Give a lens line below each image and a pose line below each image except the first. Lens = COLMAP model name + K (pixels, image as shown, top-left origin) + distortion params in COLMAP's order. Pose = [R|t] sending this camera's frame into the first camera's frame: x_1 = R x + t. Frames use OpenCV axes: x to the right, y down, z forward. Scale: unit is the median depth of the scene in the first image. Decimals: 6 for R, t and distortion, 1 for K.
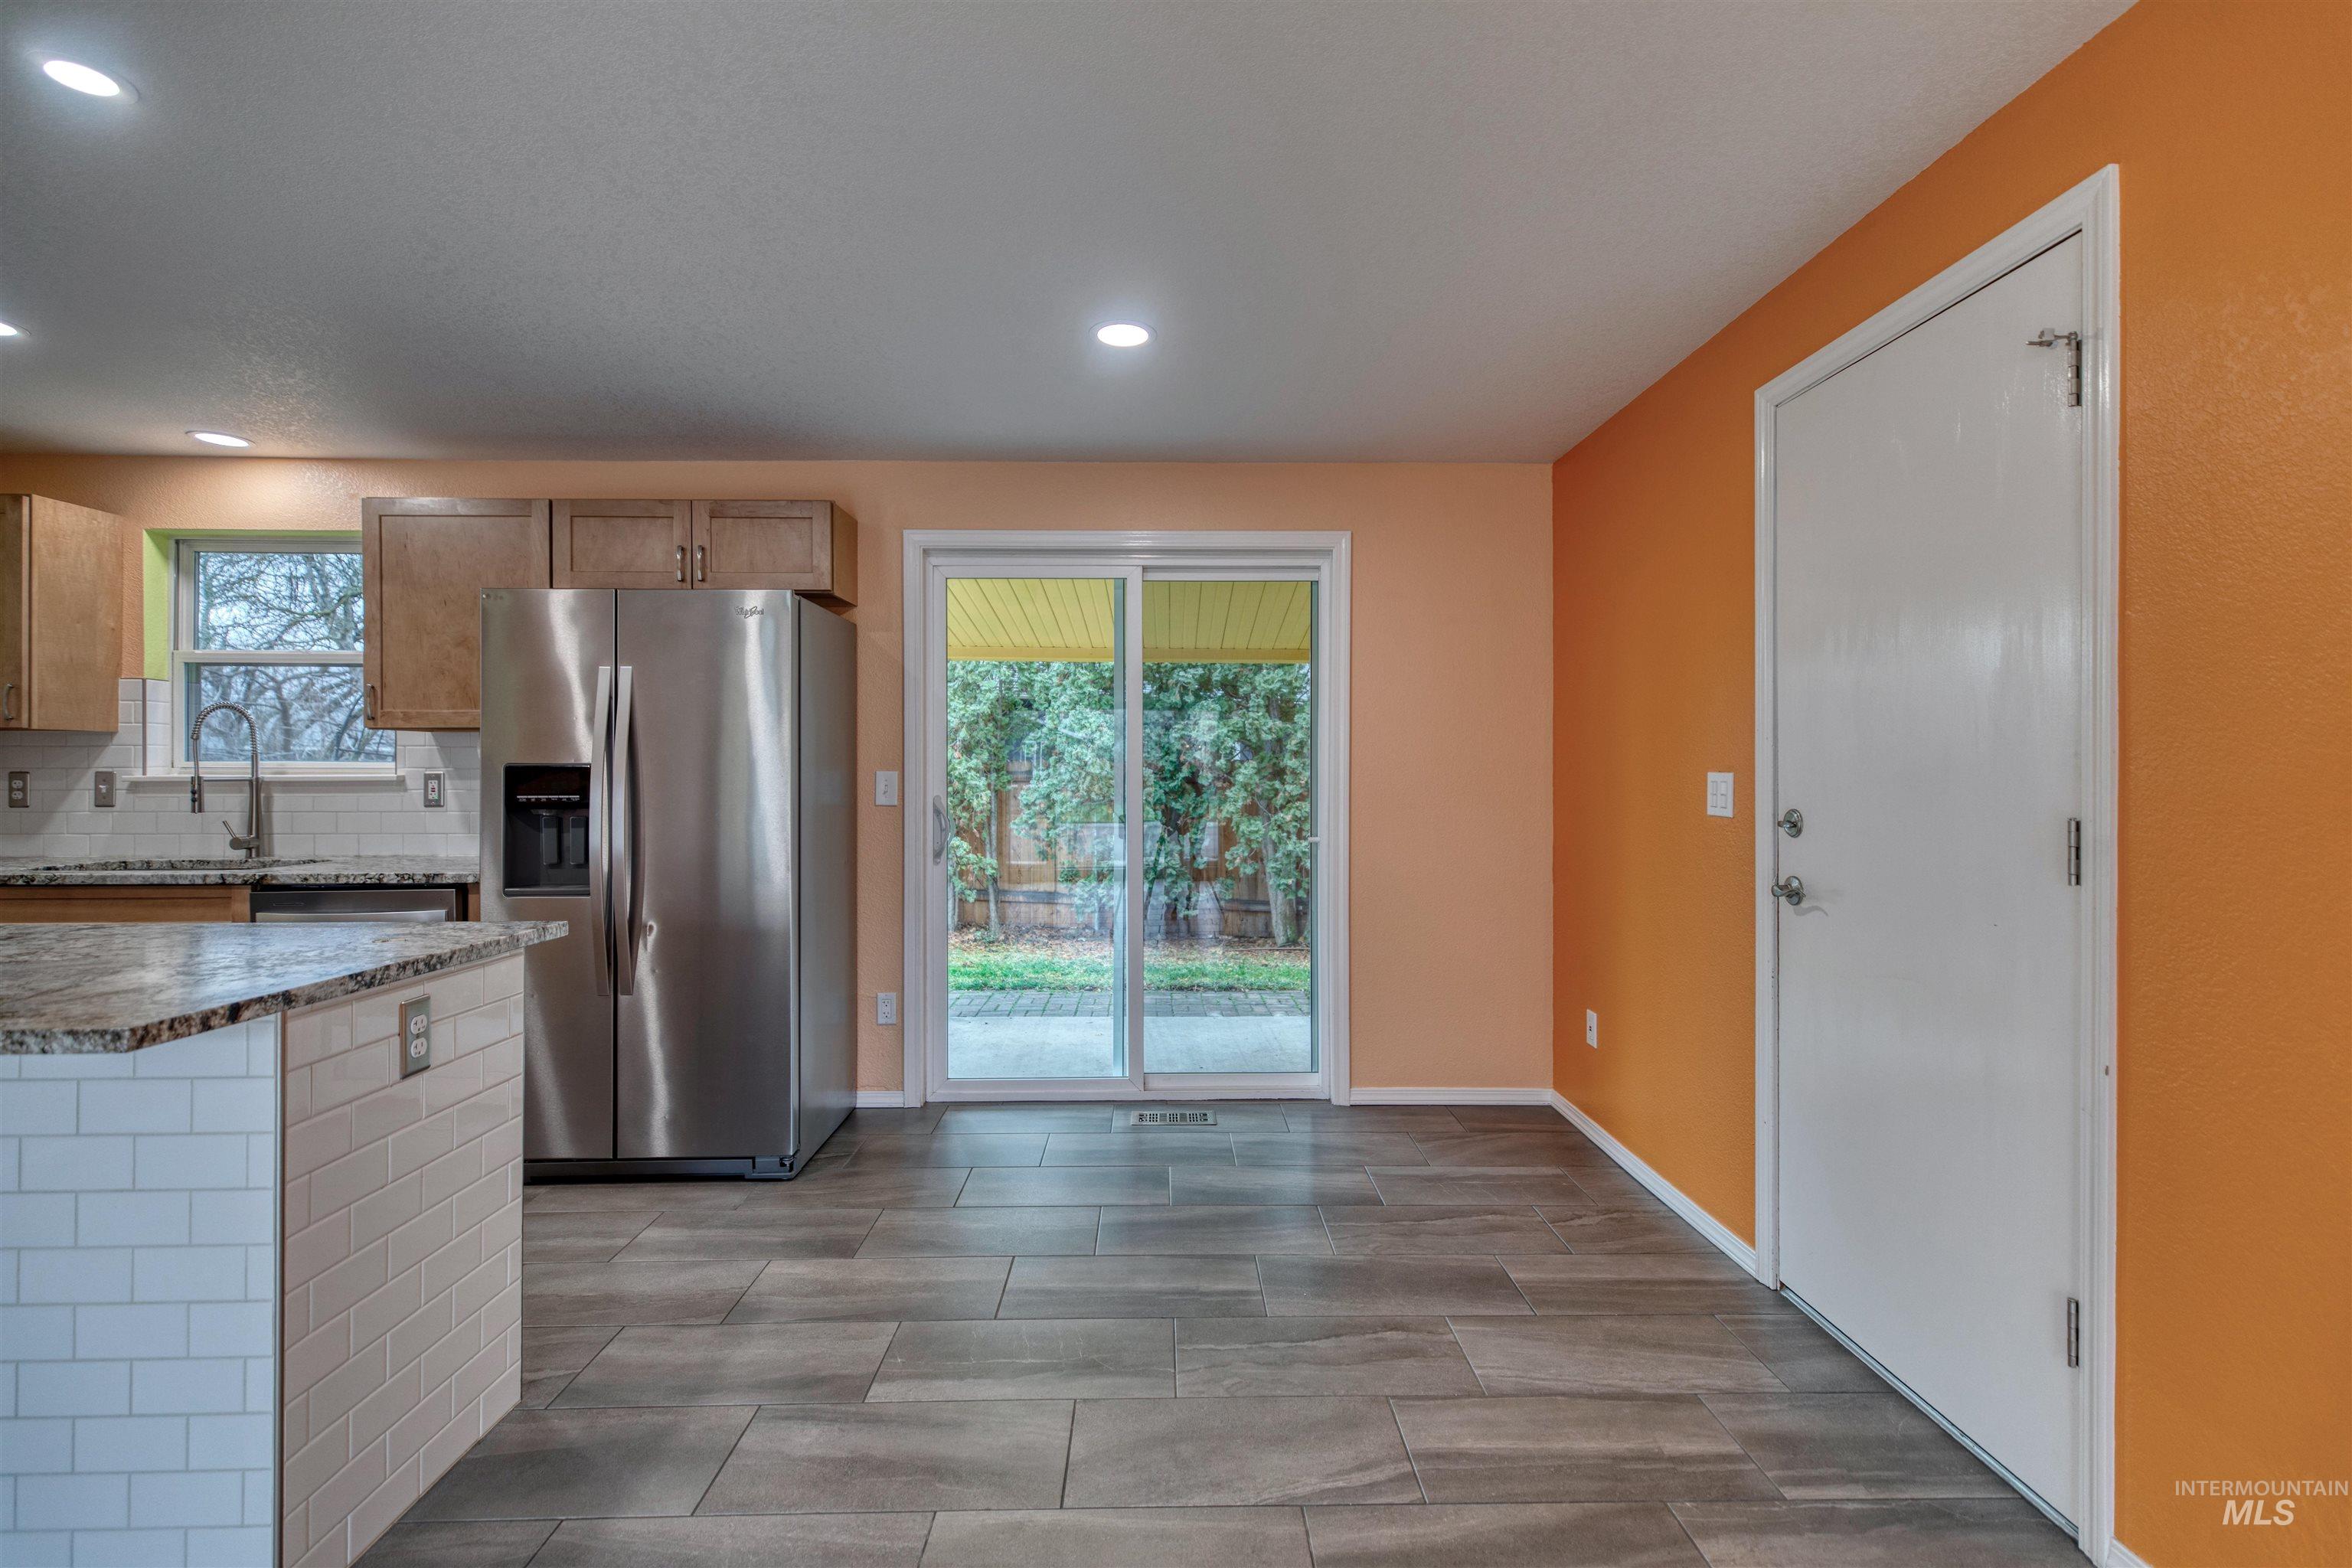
lens RADIAL K [[1053.6, 0, 1173.2], [0, 1053.6, 765.8], [0, 0, 1]] dist [0.009576, -0.001361]
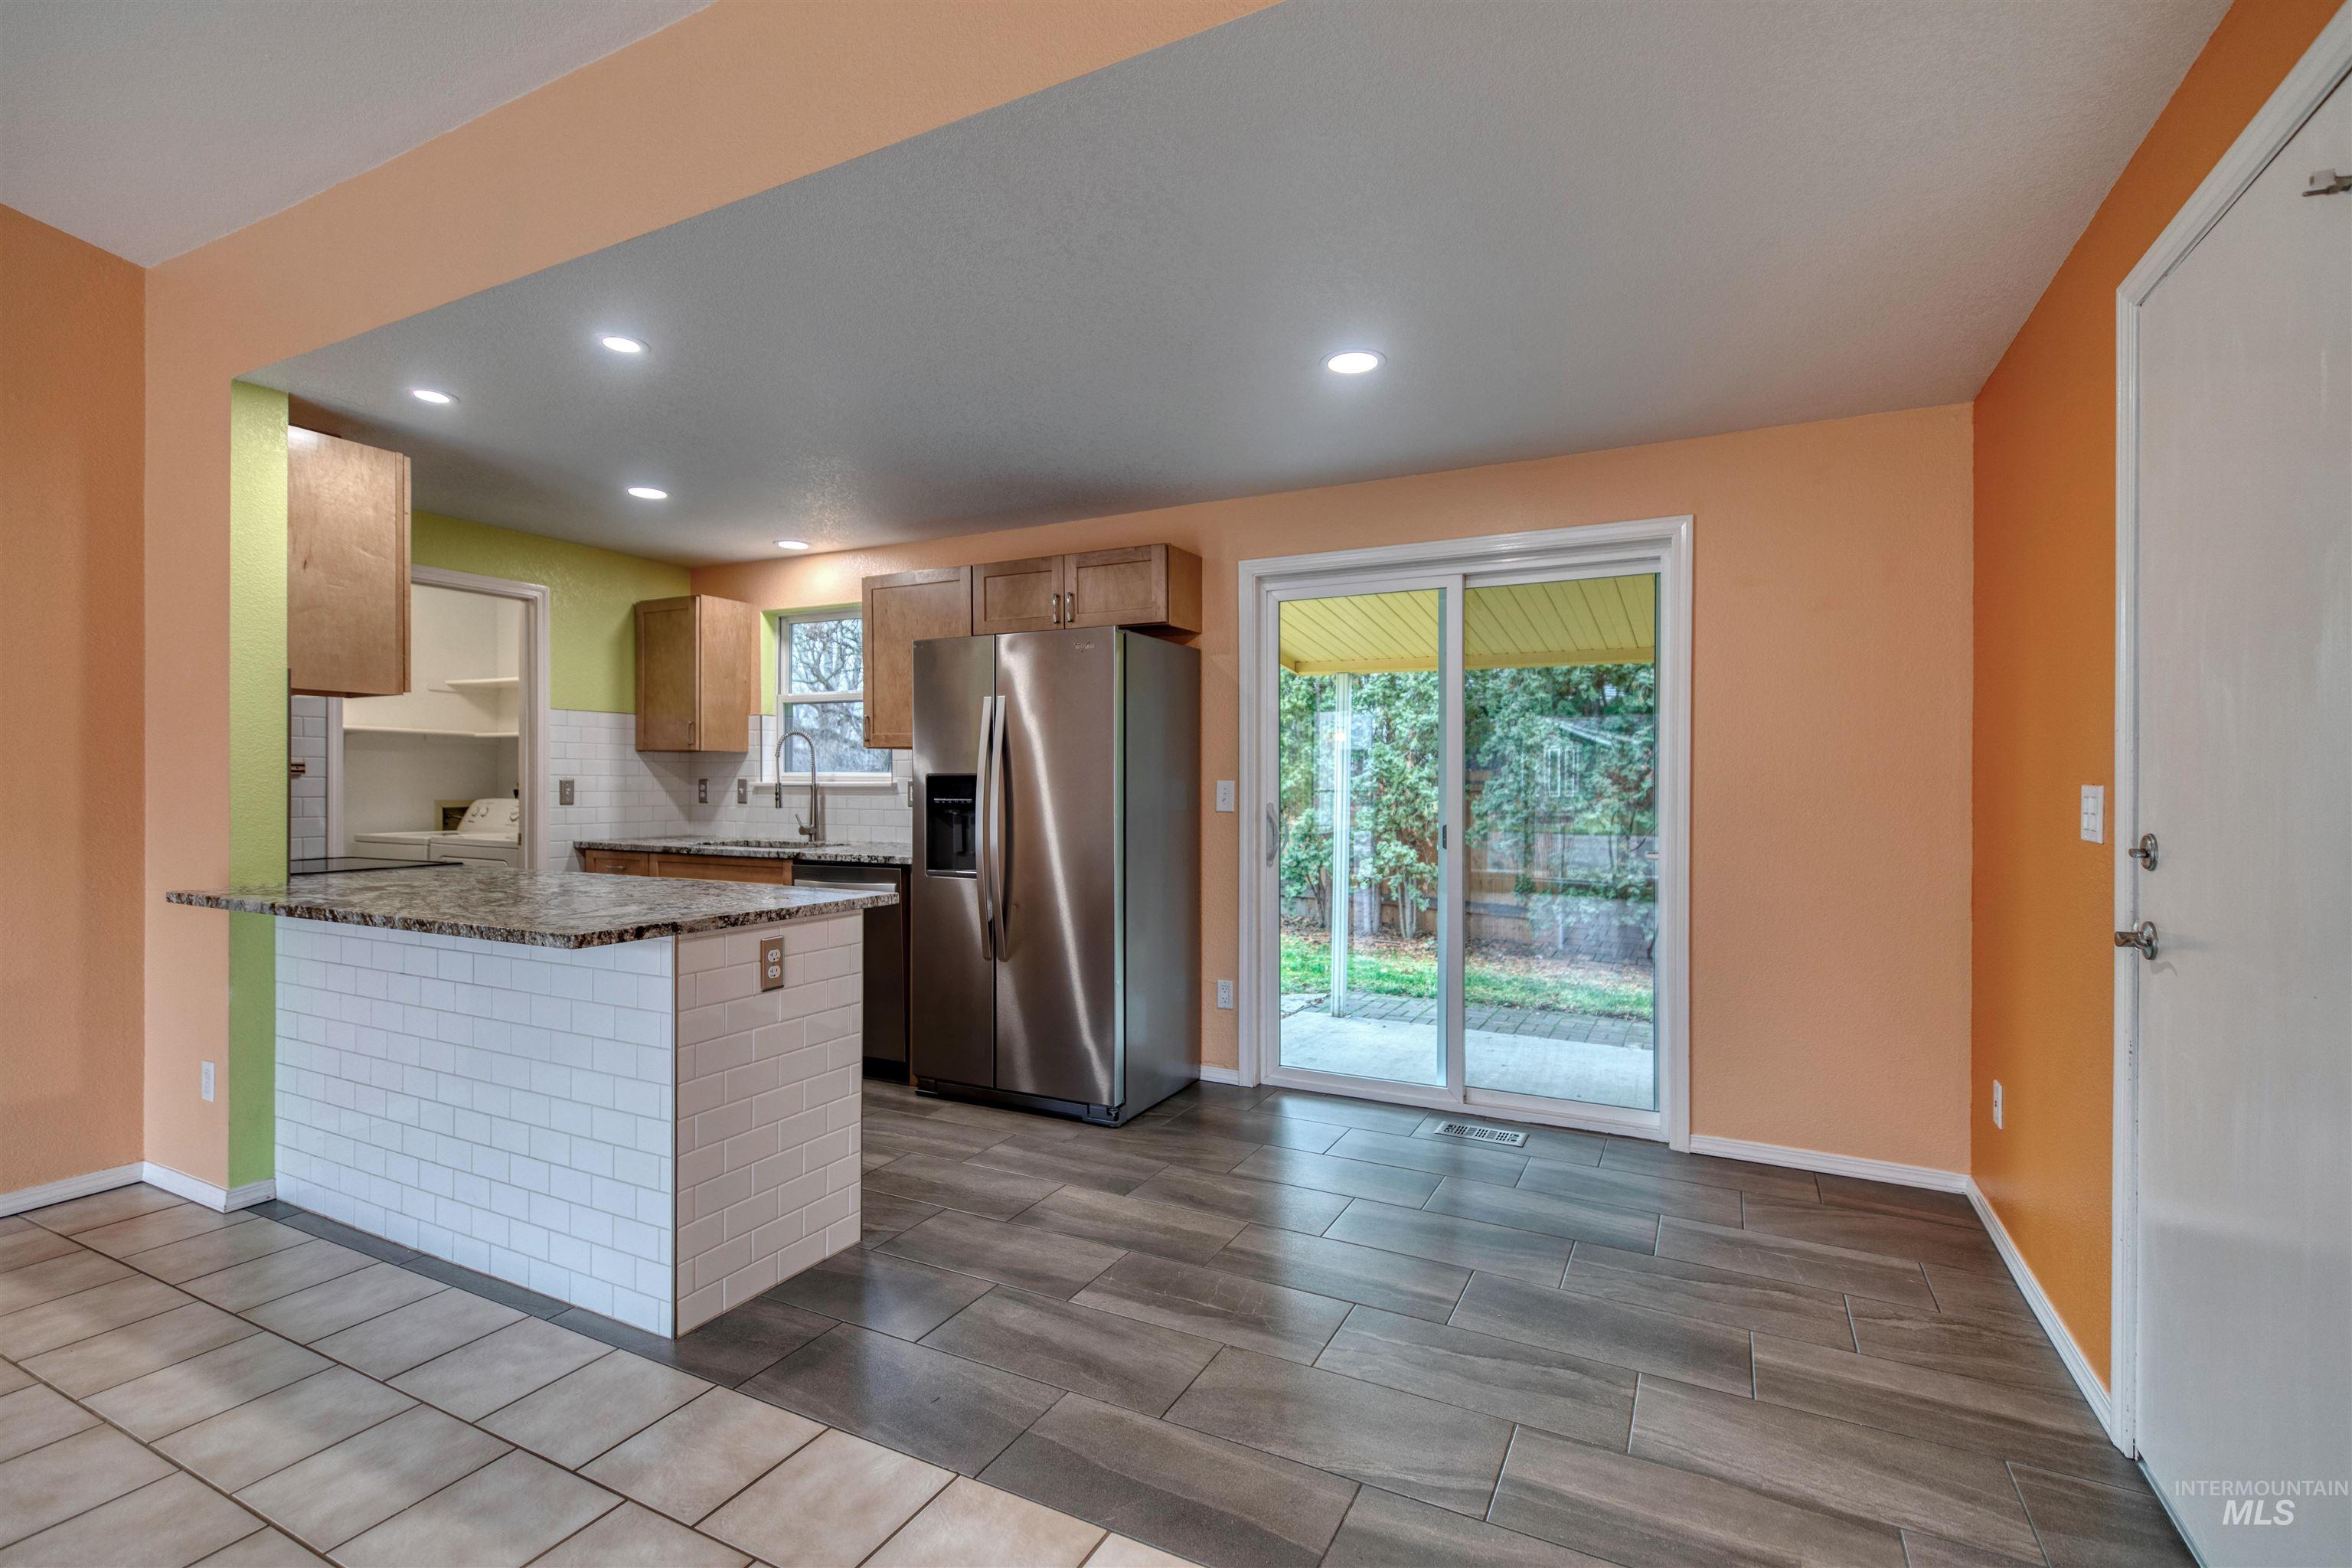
lens RADIAL K [[1053.6, 0, 1175.3], [0, 1053.6, 781.3], [0, 0, 1]] dist [0.009576, -0.001361]
pose [[0.882228, 0.003104, -0.470813, 0.241484], [-0.000398, 0.999983, 0.005846, -0.000856], [0.470823, -0.004970, 0.882214, -0.003847]]
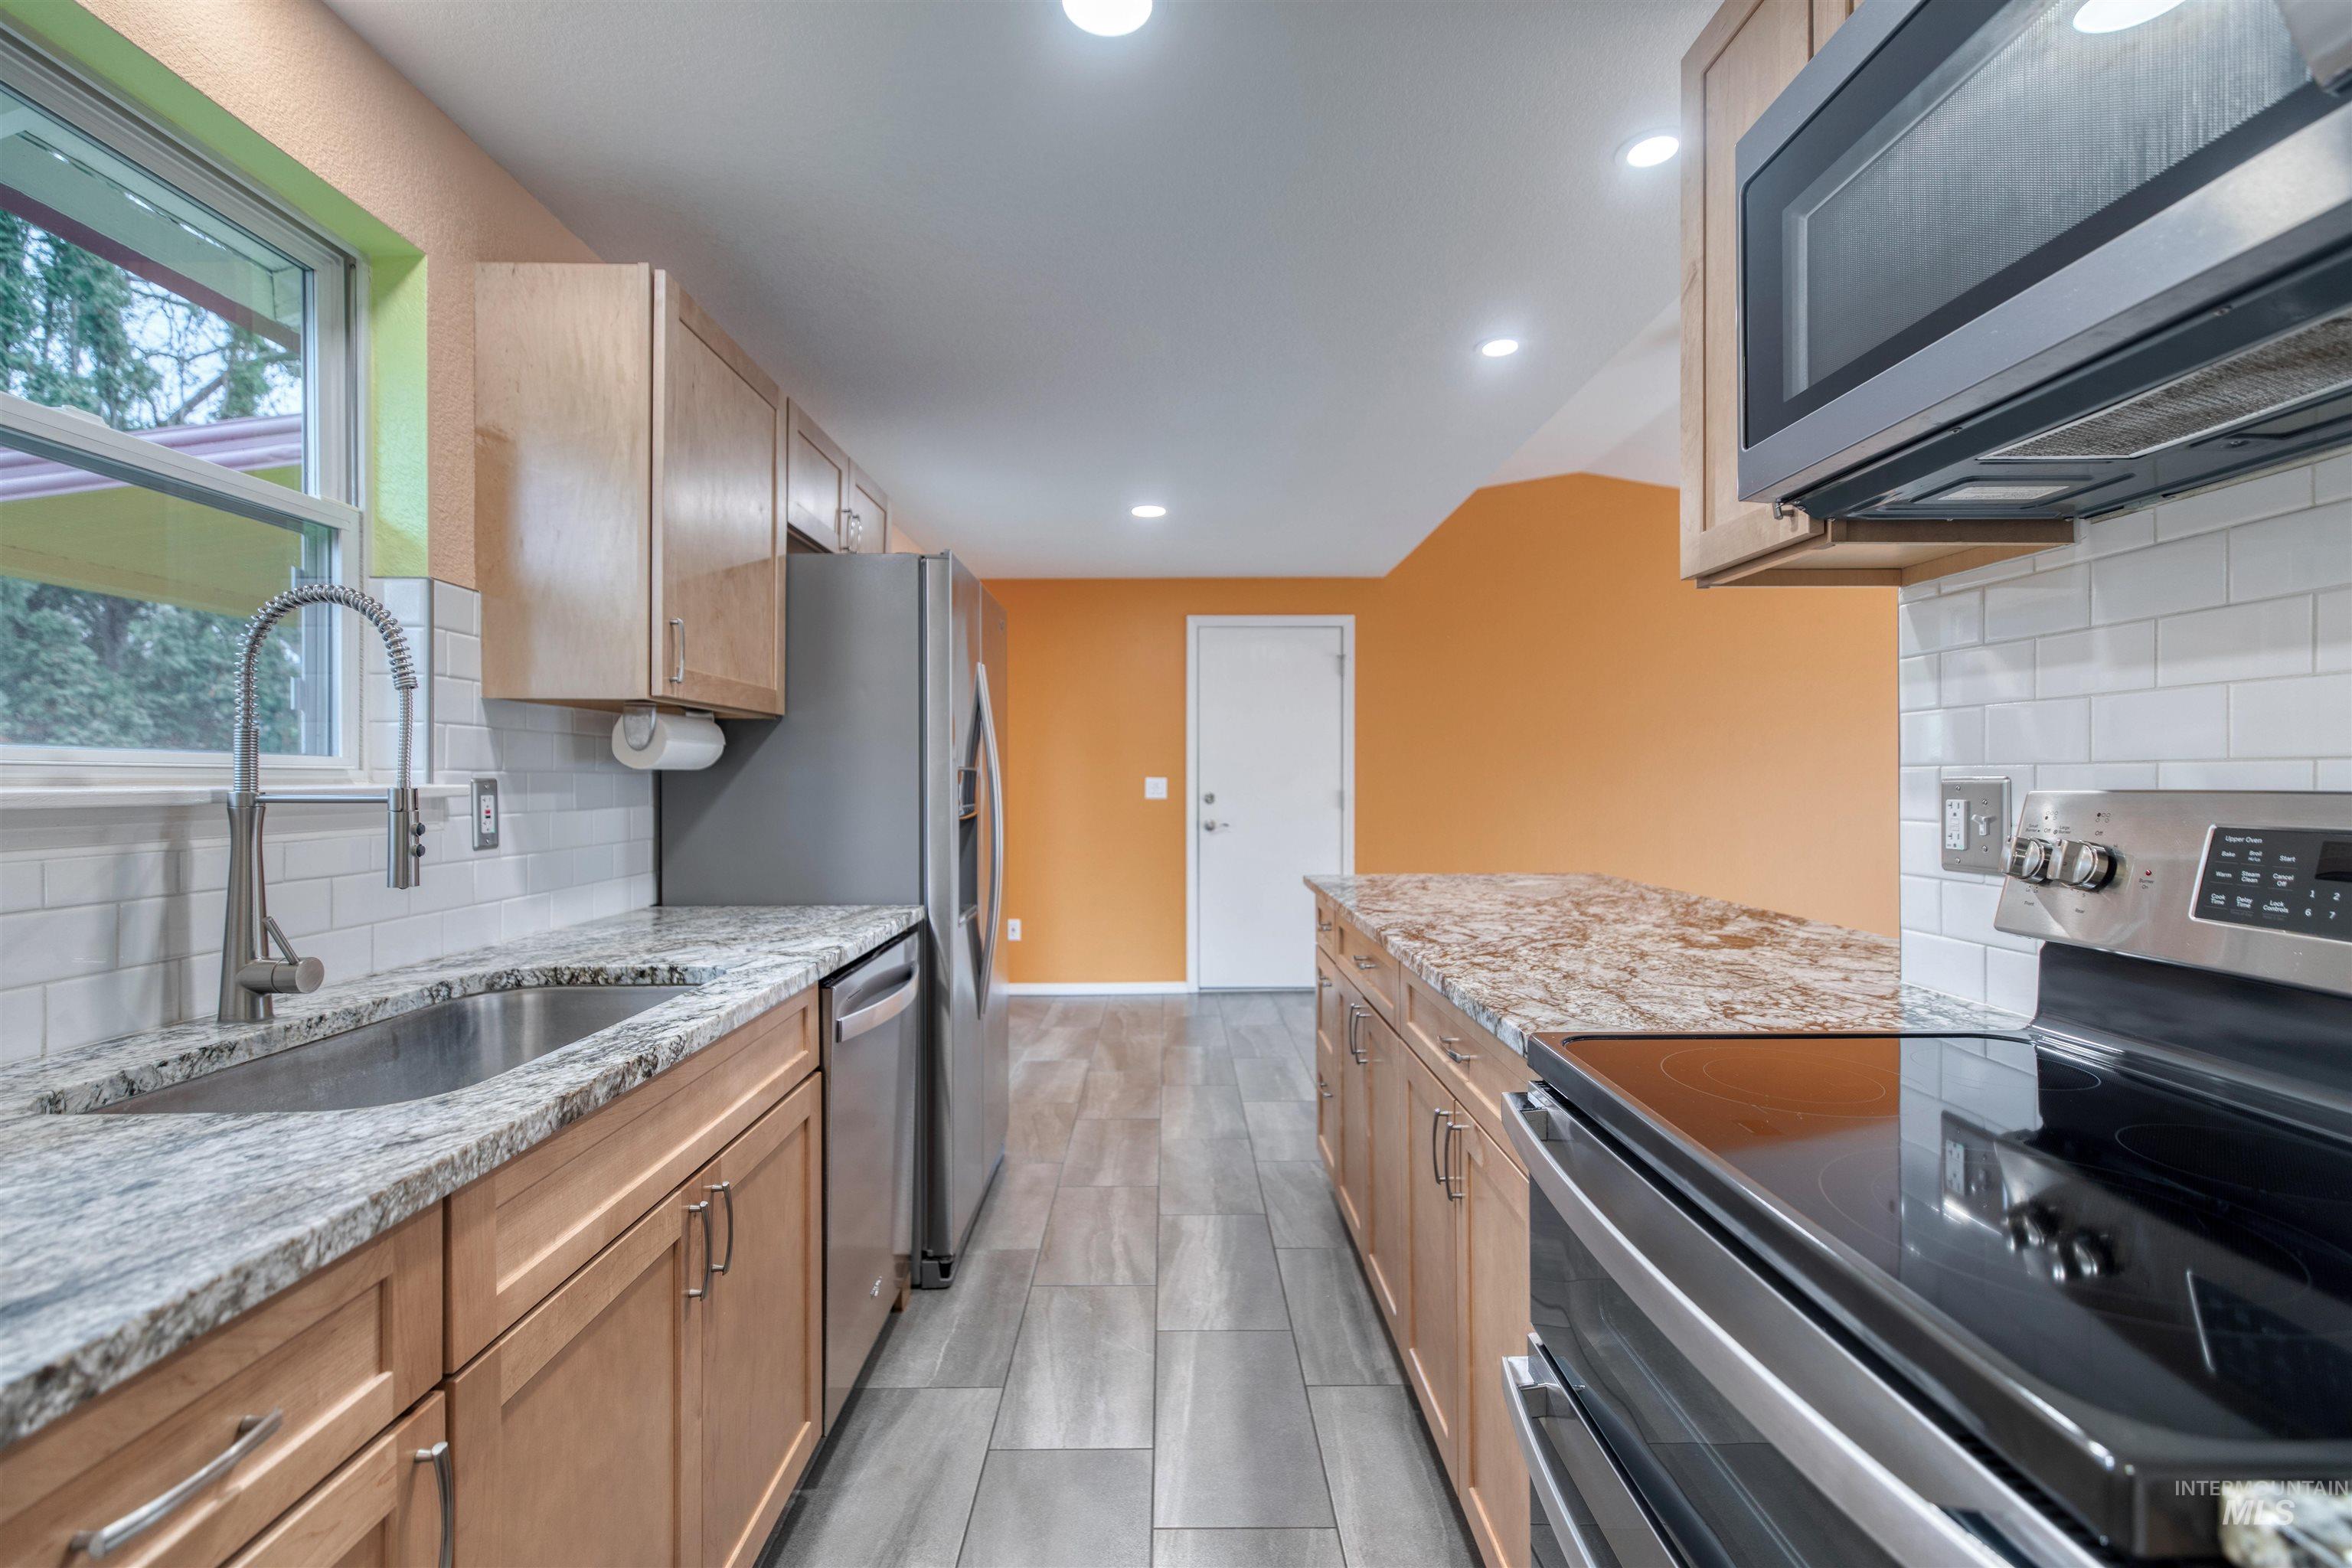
lens RADIAL K [[1053.6, 0, 1159.4], [0, 1053.6, 781.8], [0, 0, 1]] dist [0.009576, -0.001361]
pose [[0.019667, -0.002341, 0.999804, -1.396892], [-0.000868, 0.999997, 0.002359, 0.007102], [-0.999806, -0.000914, 0.019665, 0.790574]]
